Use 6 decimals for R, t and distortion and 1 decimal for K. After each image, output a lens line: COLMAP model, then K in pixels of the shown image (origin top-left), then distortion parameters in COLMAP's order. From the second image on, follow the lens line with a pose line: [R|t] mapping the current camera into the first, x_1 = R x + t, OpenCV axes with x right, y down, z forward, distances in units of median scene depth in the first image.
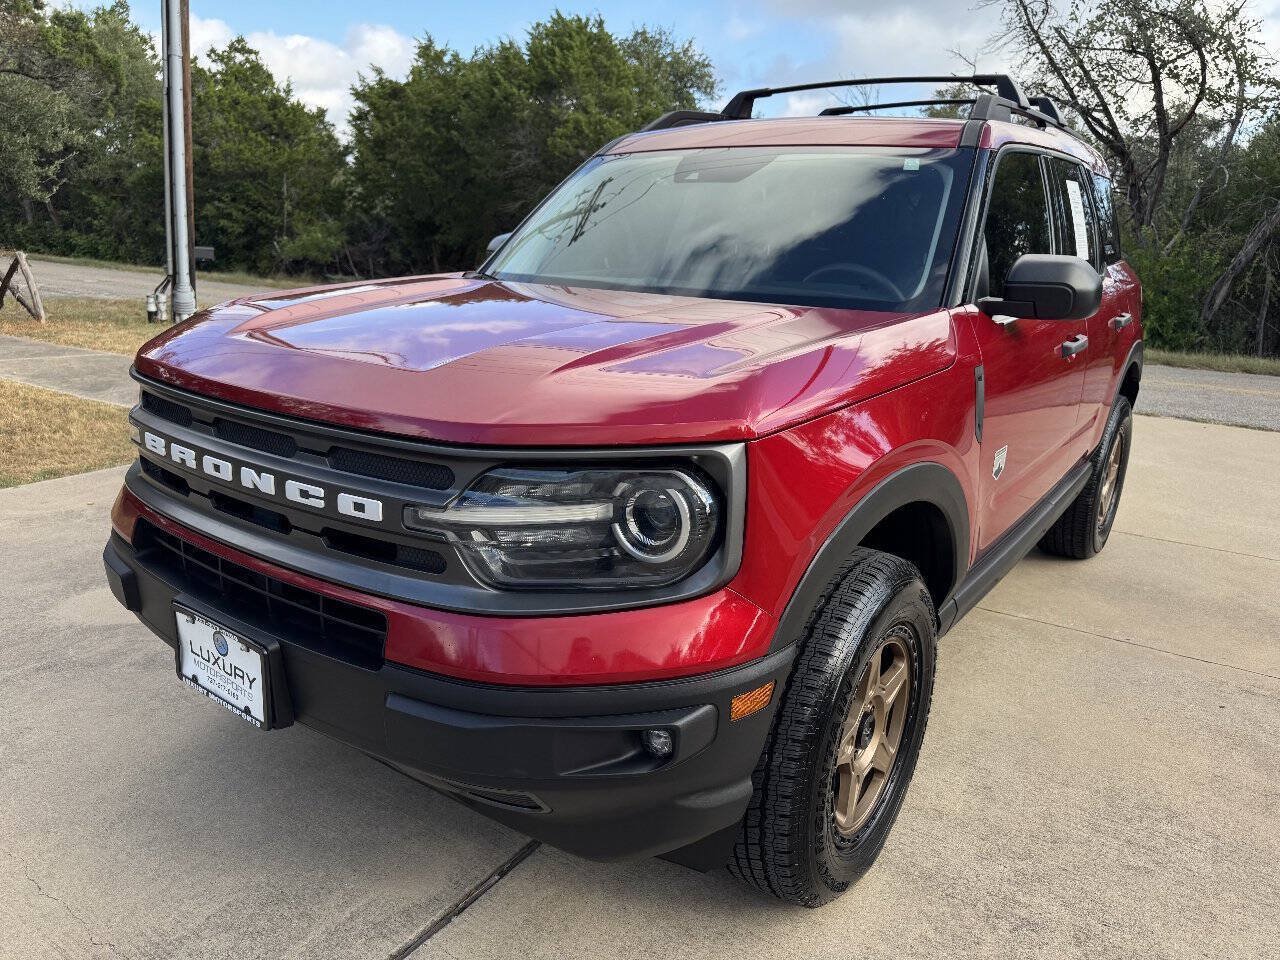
lens RADIAL K [[921.9, 0, 640.0], [0, 921.9, 480.0], [0, 0, 1]] dist [0.002688, 0.003586]
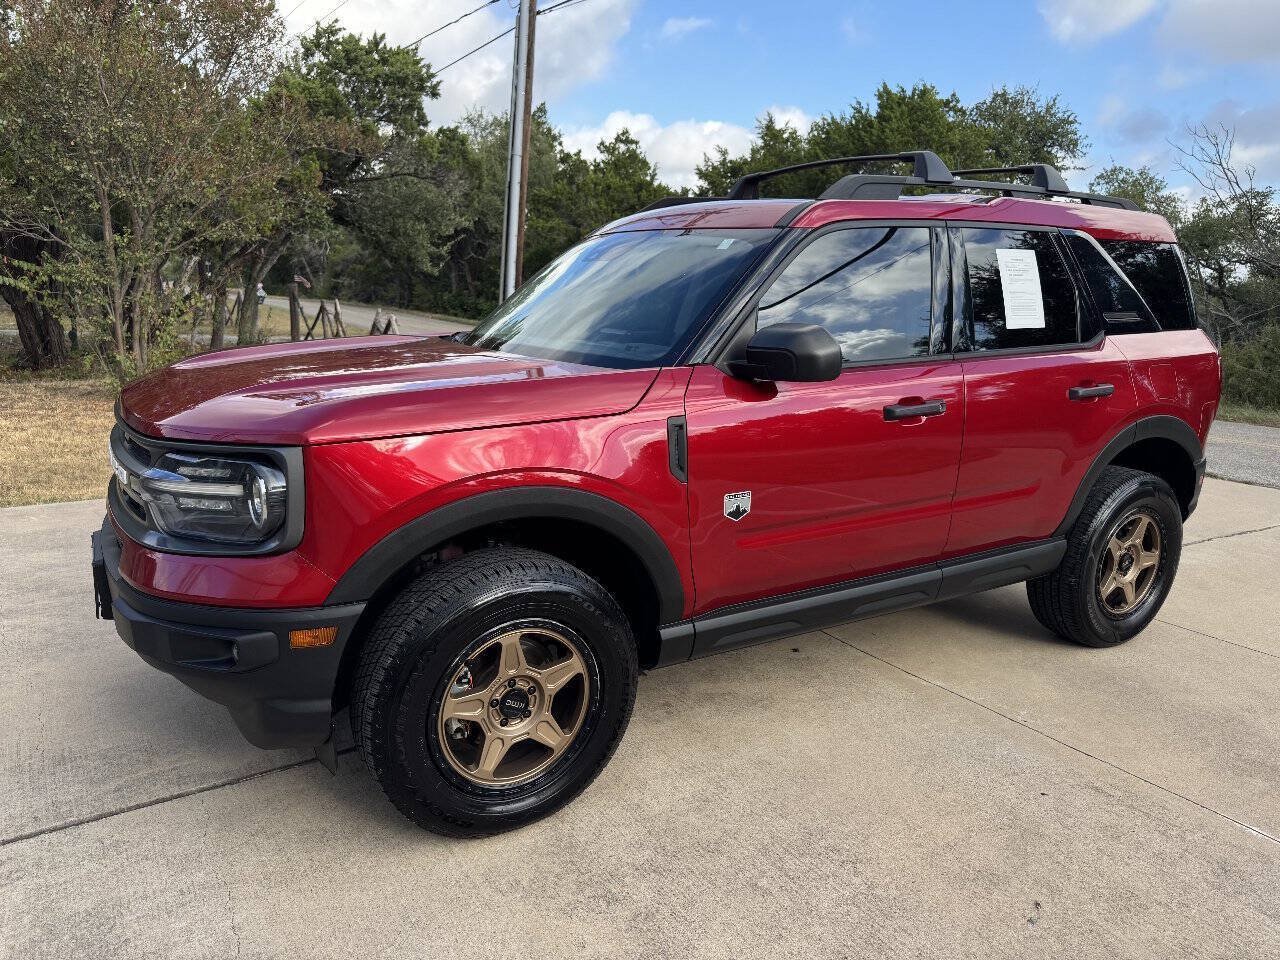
lens RADIAL K [[909.3, 0, 640.0], [0, 909.3, 480.0], [0, 0, 1]] dist [0.101360, -0.152217]
pose [[0.919979, 0.075387, -0.384650, 0.058146], [-0.100836, 0.993821, -0.046395, 0.001081], [0.378775, 0.081469, 0.921896, -0.005628]]
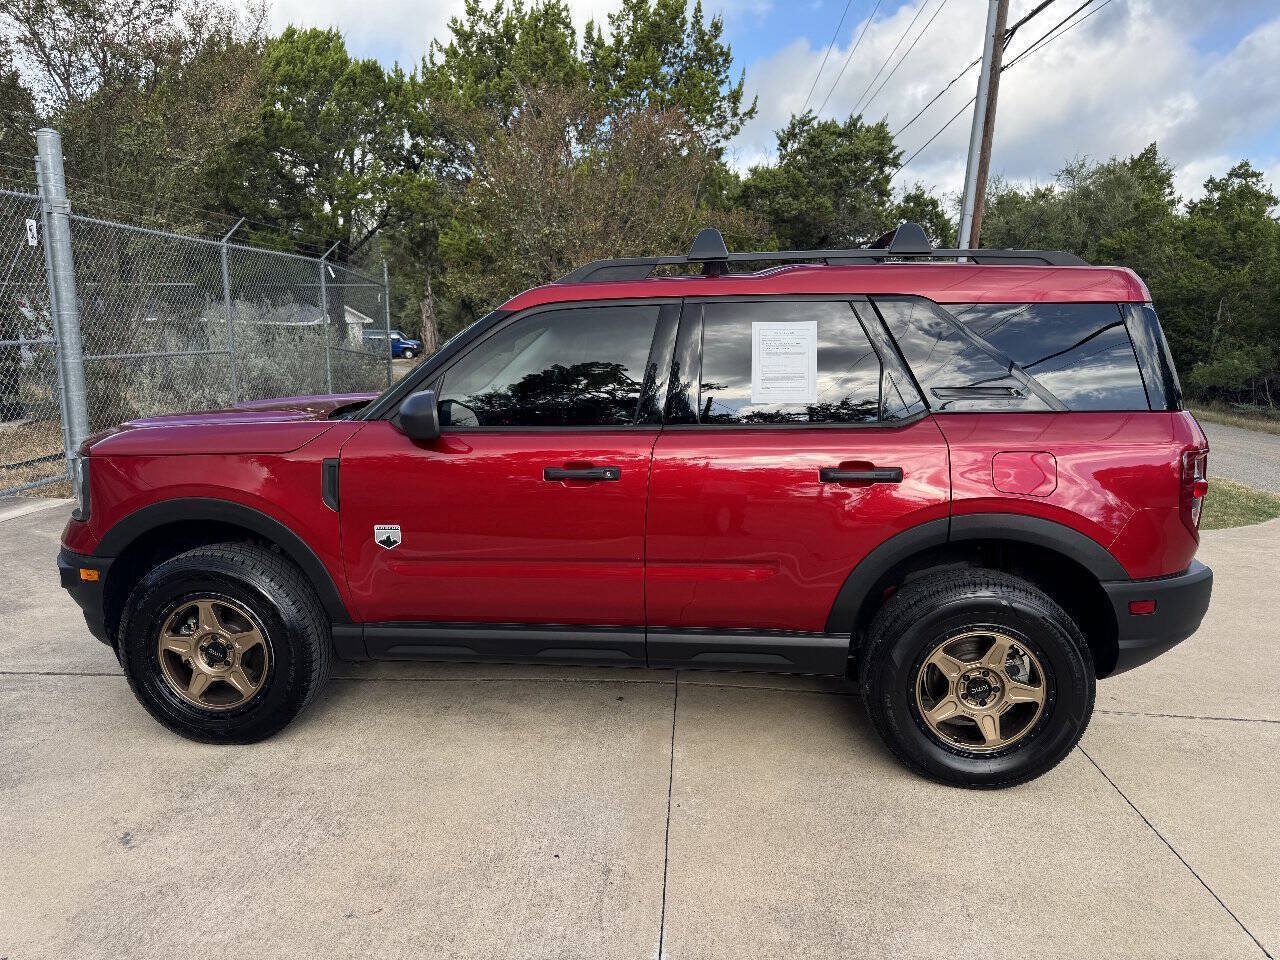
lens RADIAL K [[912.3, 0, 640.0], [0, 912.3, 480.0], [0, 0, 1]] dist [0.049993, -0.058509]
pose [[0.491640, 0.117975, -0.862770, 0.139908], [-0.228018, 0.973652, 0.003203, -0.015036], [0.840415, 0.195152, 0.505587, 0.048528]]
